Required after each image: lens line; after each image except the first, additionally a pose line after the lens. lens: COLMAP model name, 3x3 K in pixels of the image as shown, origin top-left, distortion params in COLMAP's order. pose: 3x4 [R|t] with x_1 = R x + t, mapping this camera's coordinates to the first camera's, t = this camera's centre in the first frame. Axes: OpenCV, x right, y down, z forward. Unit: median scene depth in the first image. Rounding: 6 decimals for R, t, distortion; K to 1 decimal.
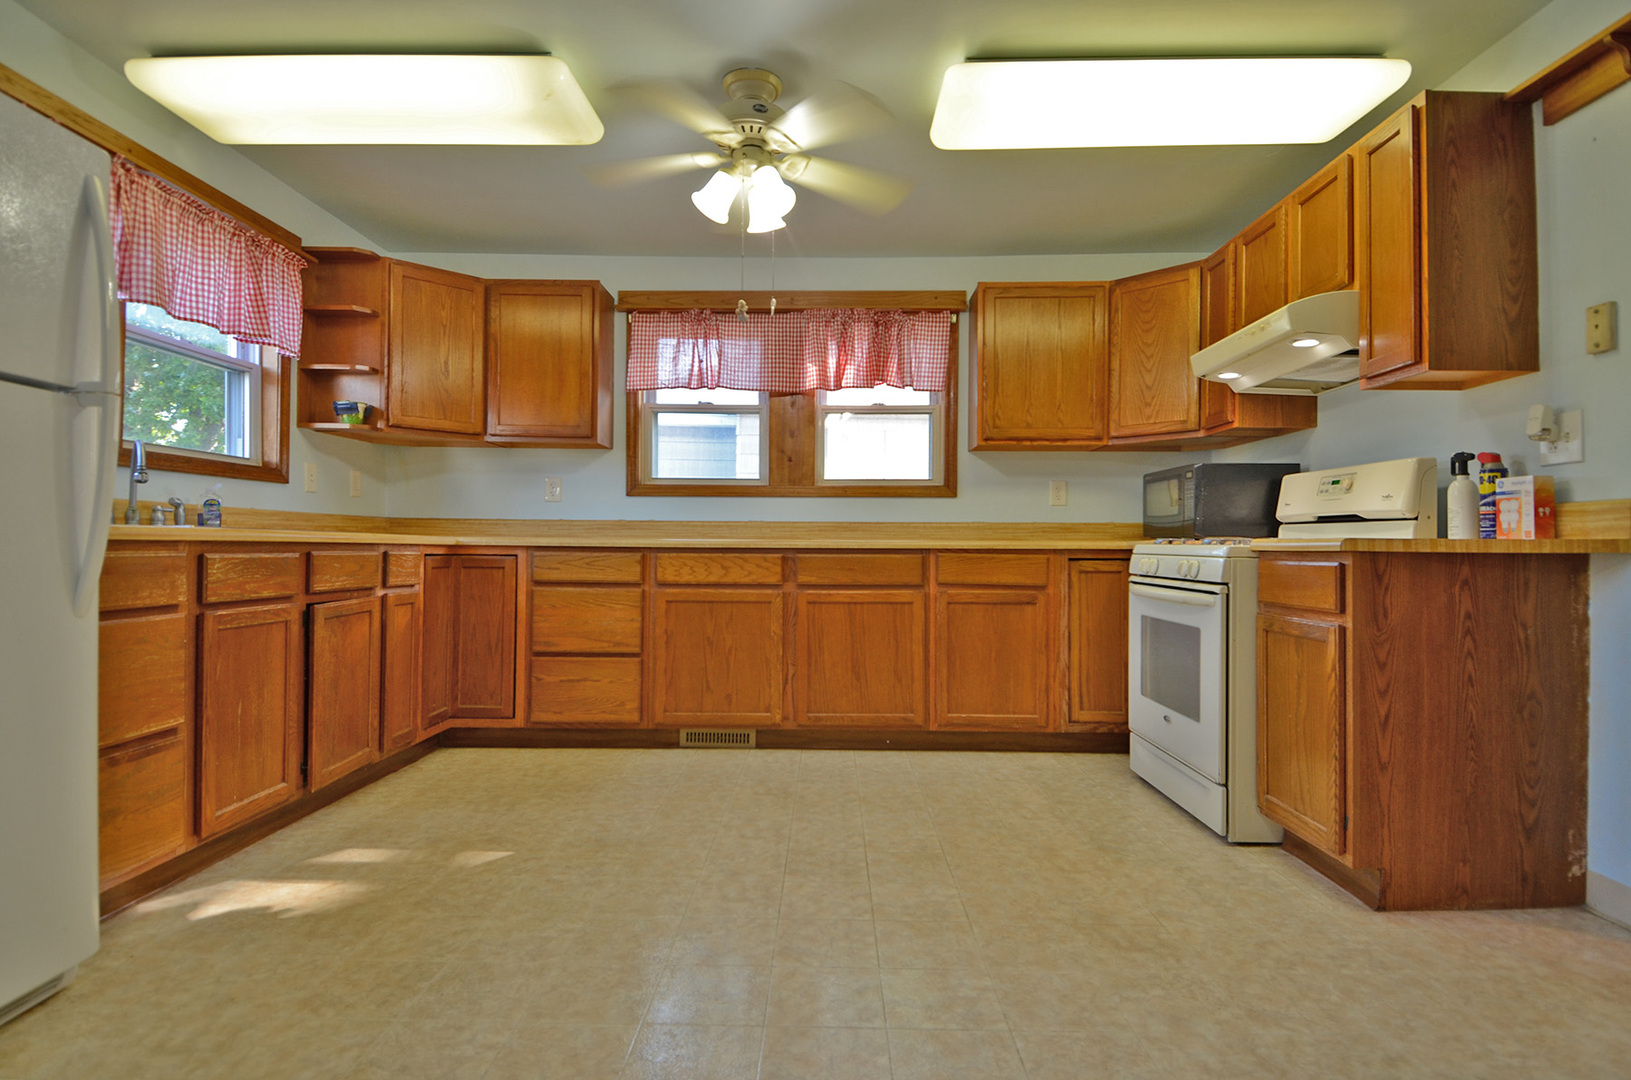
lens RADIAL K [[861.0, 0, 826.5], [0, 861.0, 532.1], [0, 0, 1]] dist [0.033766, -0.037462]
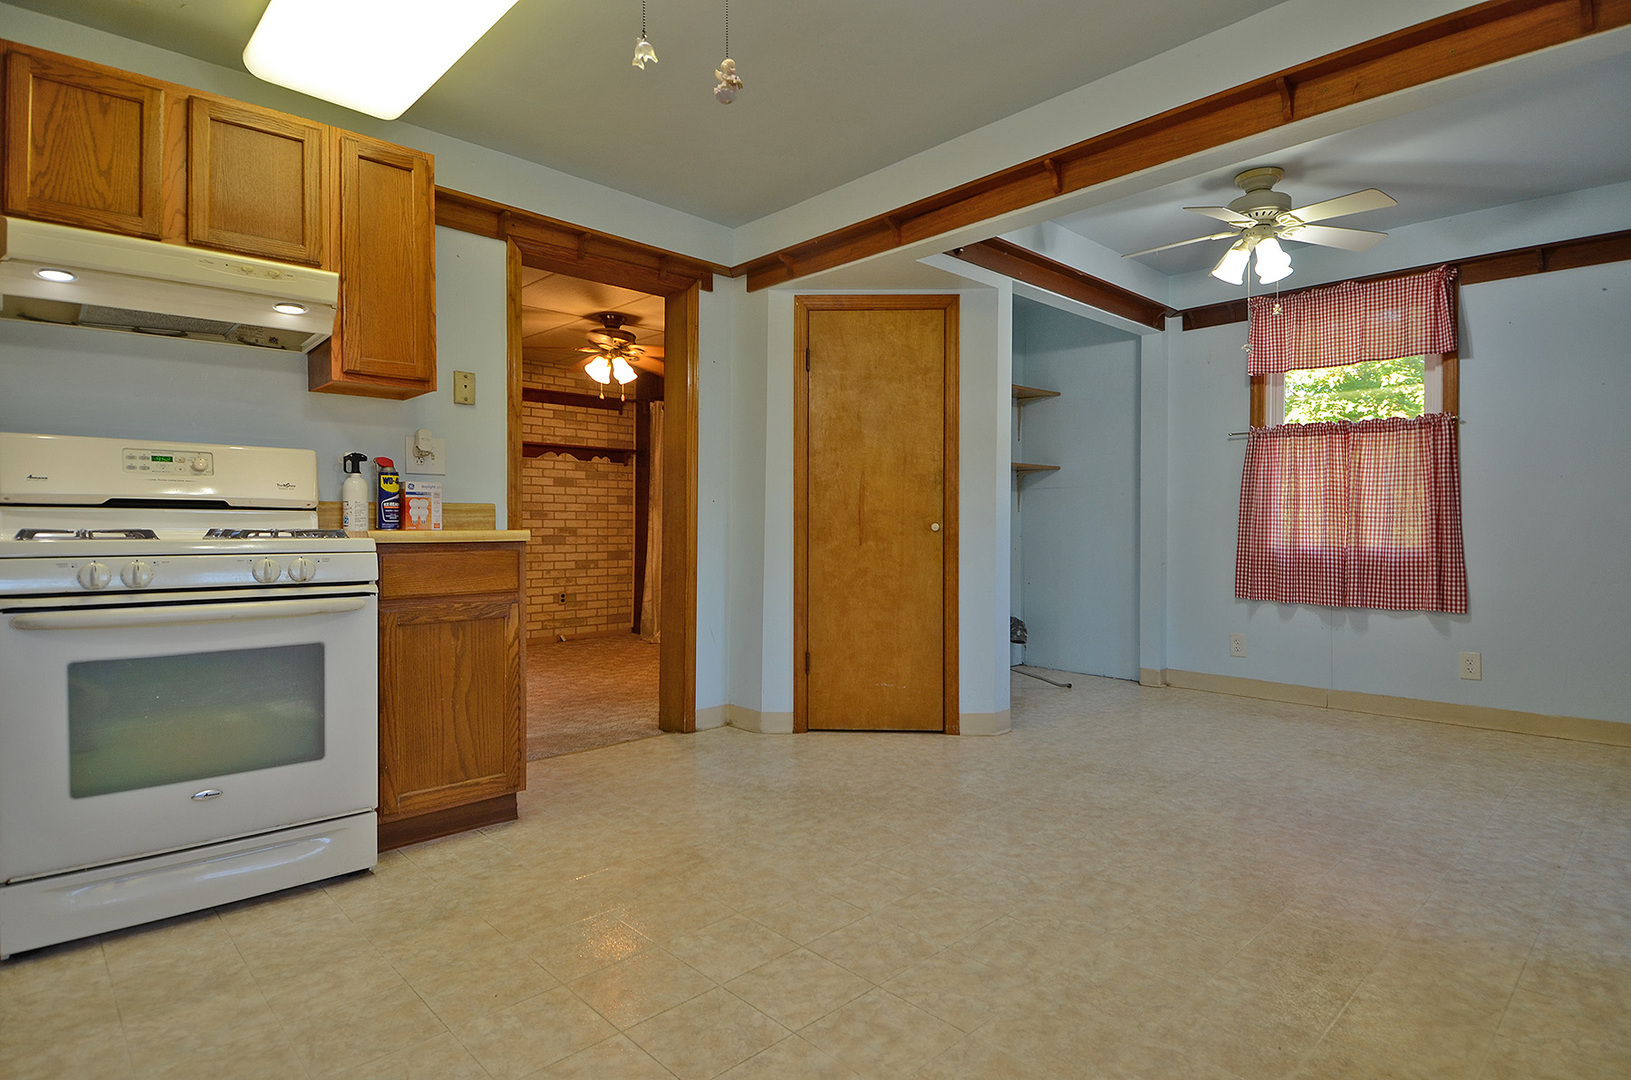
lens RADIAL K [[861.0, 0, 813.6], [0, 861.0, 535.0], [0, 0, 1]] dist [0.033766, -0.037462]
pose [[-0.693366, -0.017663, 0.720369, -0.415919], [-0.015256, 0.999835, 0.009832, -0.003504], [-0.720424, -0.004173, -0.693522, 1.101871]]
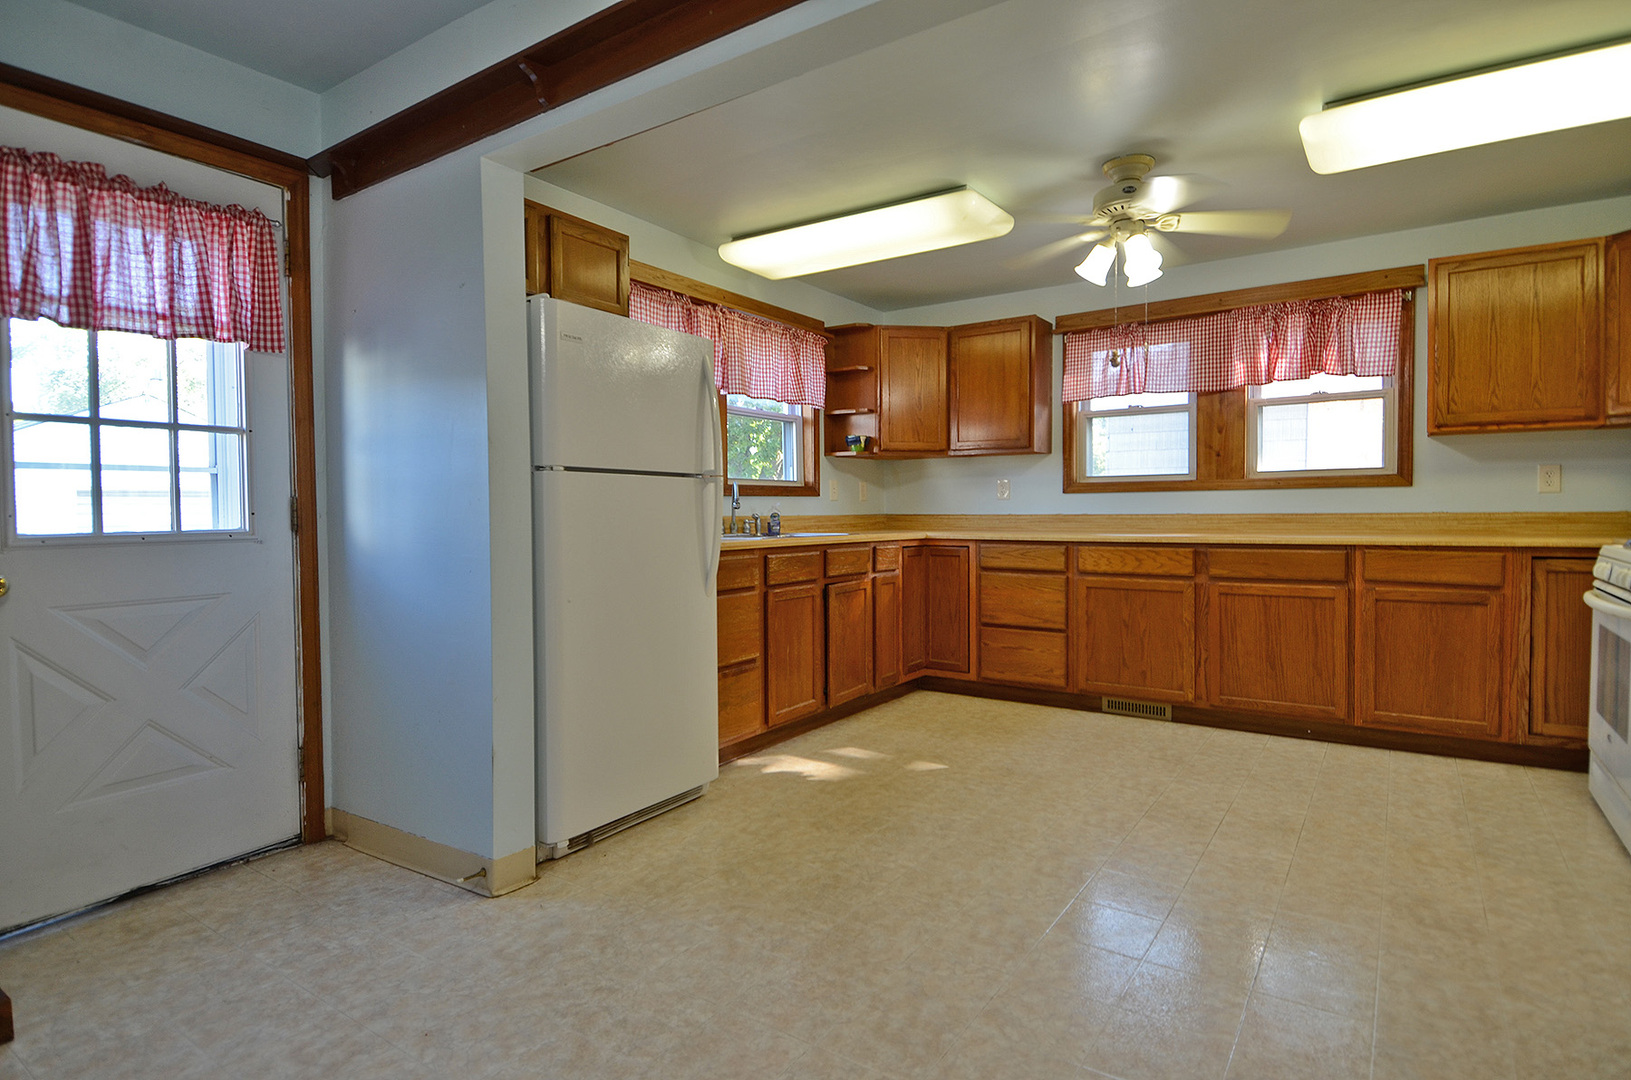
lens RADIAL K [[861.0, 0, 815.8], [0, 861.0, 517.2], [0, 0, 1]] dist [0.033766, -0.037462]
pose [[0.830561, -0.008085, -0.556869, 0.198390], [0.021355, 0.999622, 0.017337, -0.053001], [0.556518, -0.026291, 0.830419, -0.223511]]
